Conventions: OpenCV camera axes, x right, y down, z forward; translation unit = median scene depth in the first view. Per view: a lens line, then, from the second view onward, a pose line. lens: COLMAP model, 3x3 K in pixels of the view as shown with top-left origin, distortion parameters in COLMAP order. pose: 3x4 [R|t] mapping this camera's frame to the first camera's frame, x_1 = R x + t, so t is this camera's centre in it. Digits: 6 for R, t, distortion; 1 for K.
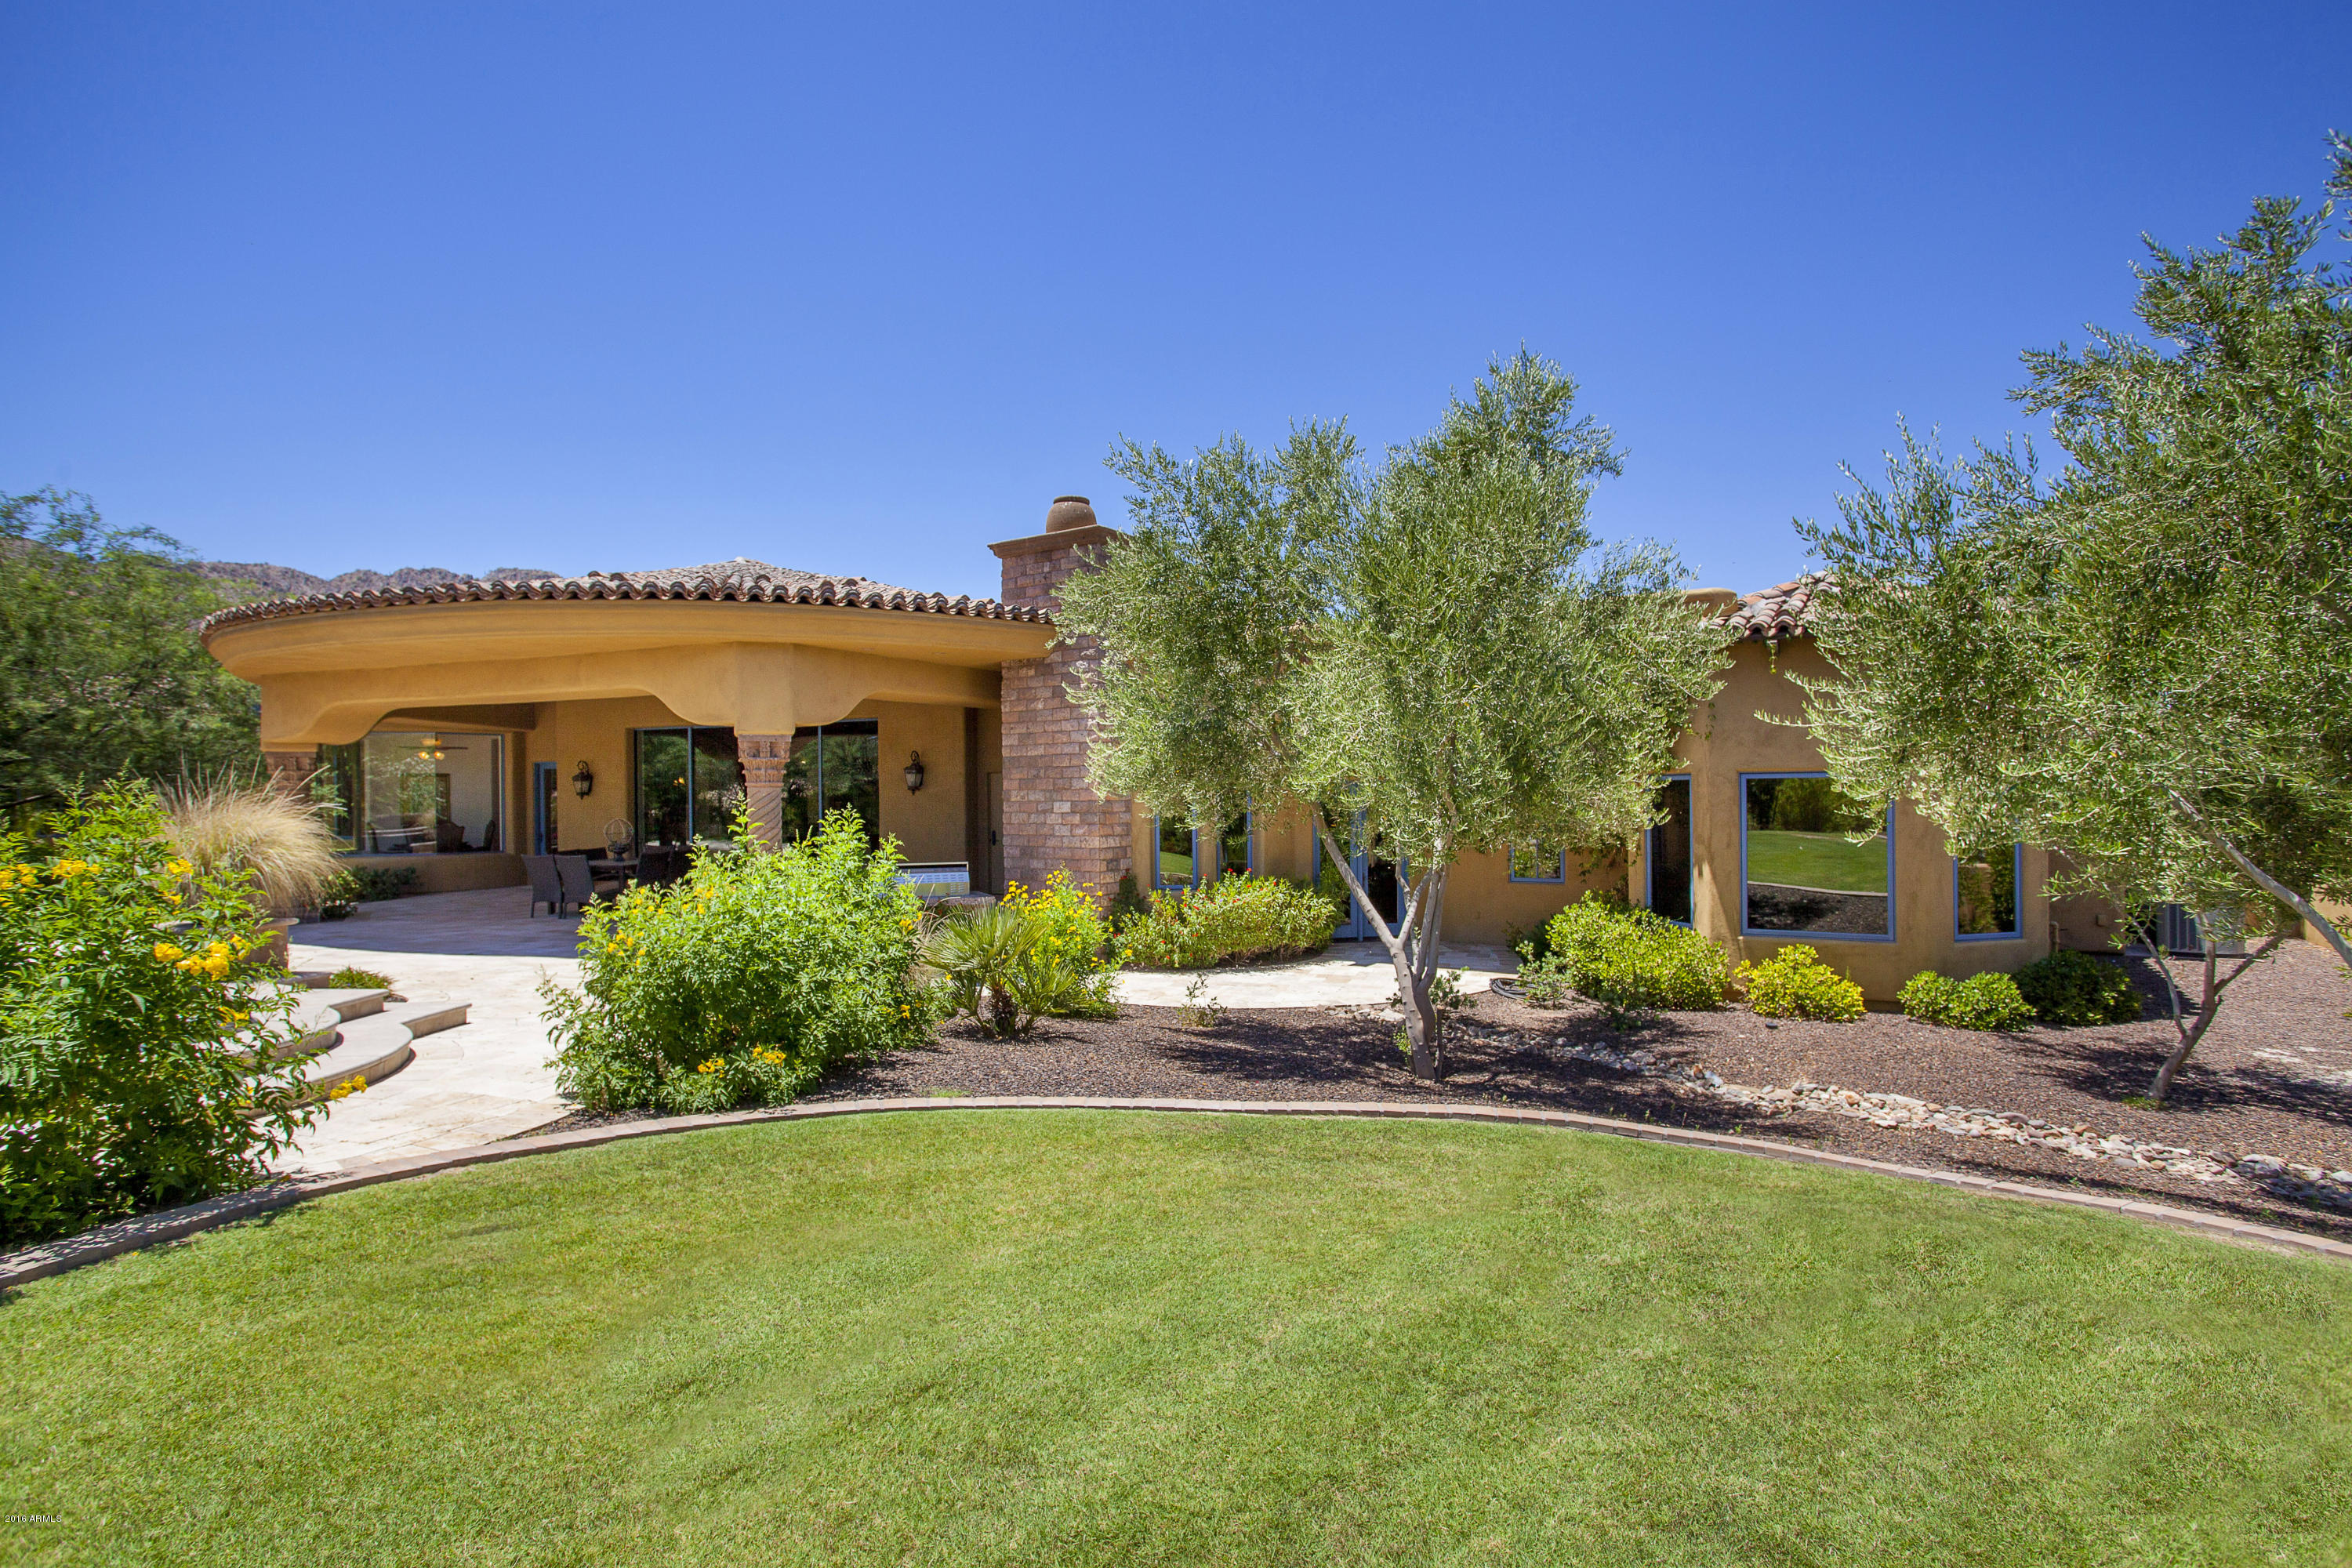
lens RADIAL K [[1138.1, 0, 1167.6], [0, 1138.1, 793.5], [0, 0, 1]] dist [-0.101967, 0.041650]
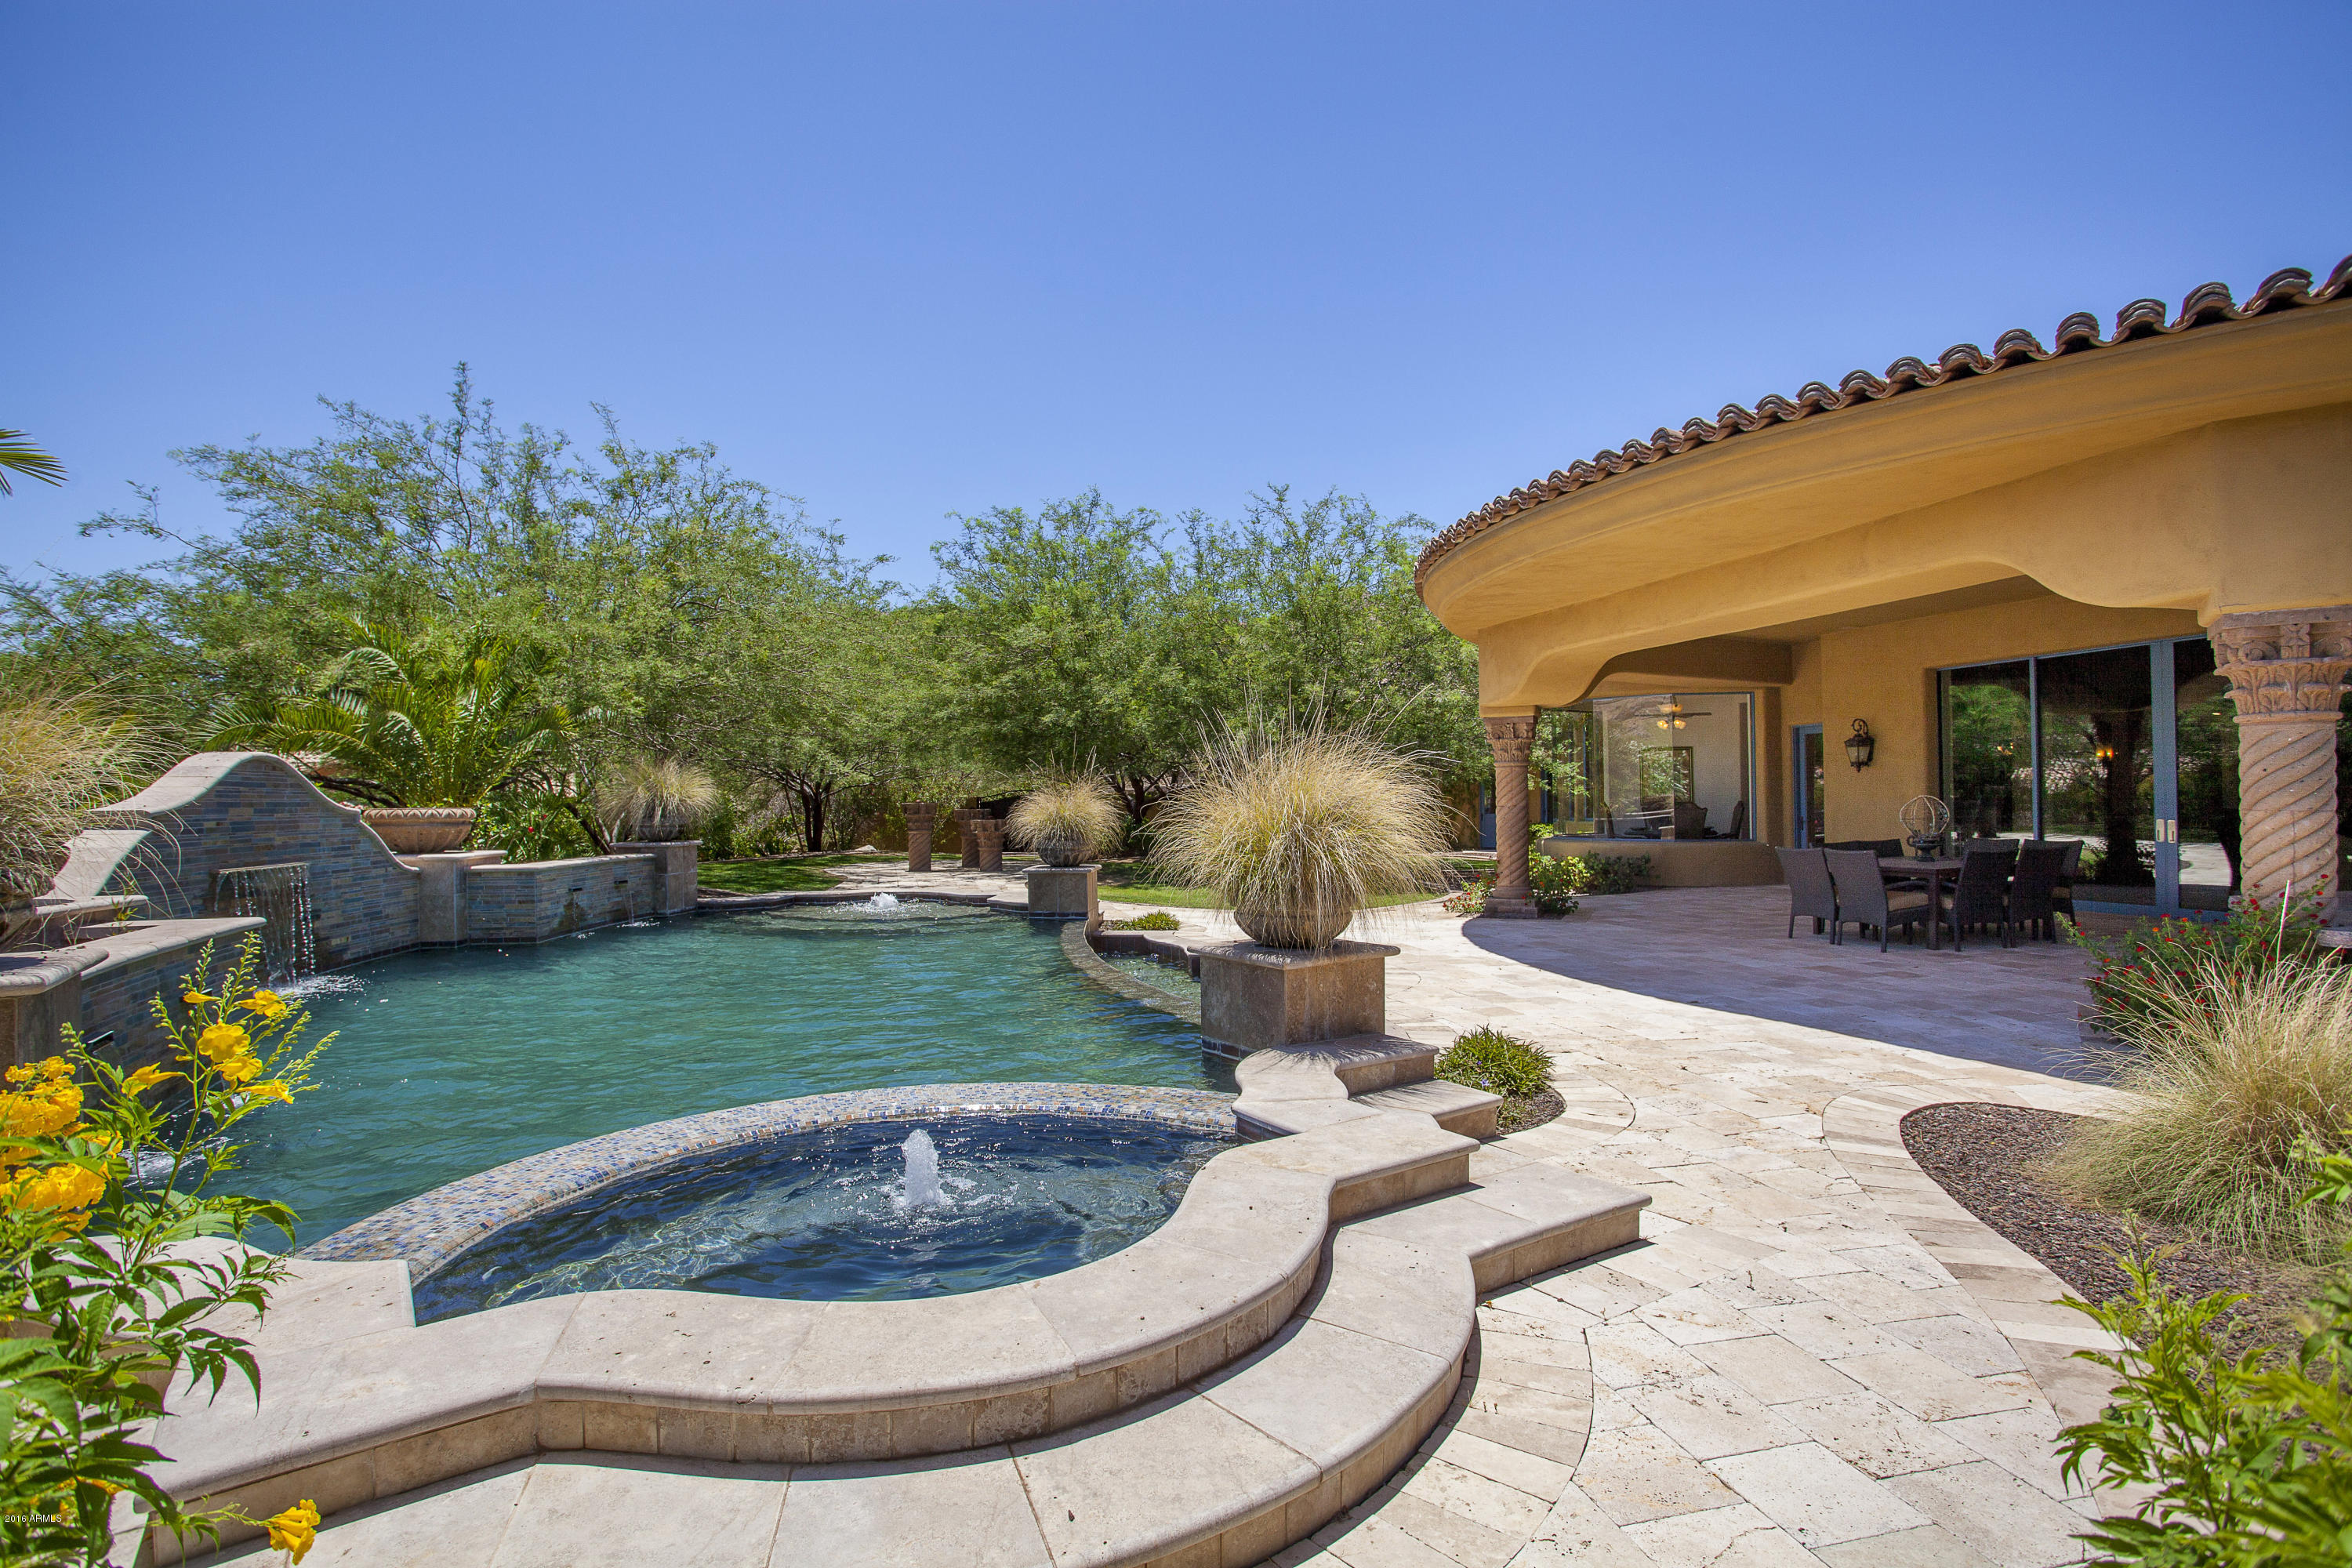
lens RADIAL K [[1138.1, 0, 1167.6], [0, 1138.1, 793.5], [0, 0, 1]] dist [-0.101967, 0.041650]
pose [[0.512761, 0.001710, -0.858530, -0.144110], [0.007871, 0.999947, 0.006693, 0.011255], [0.858495, -0.010189, 0.512720, 0.246526]]
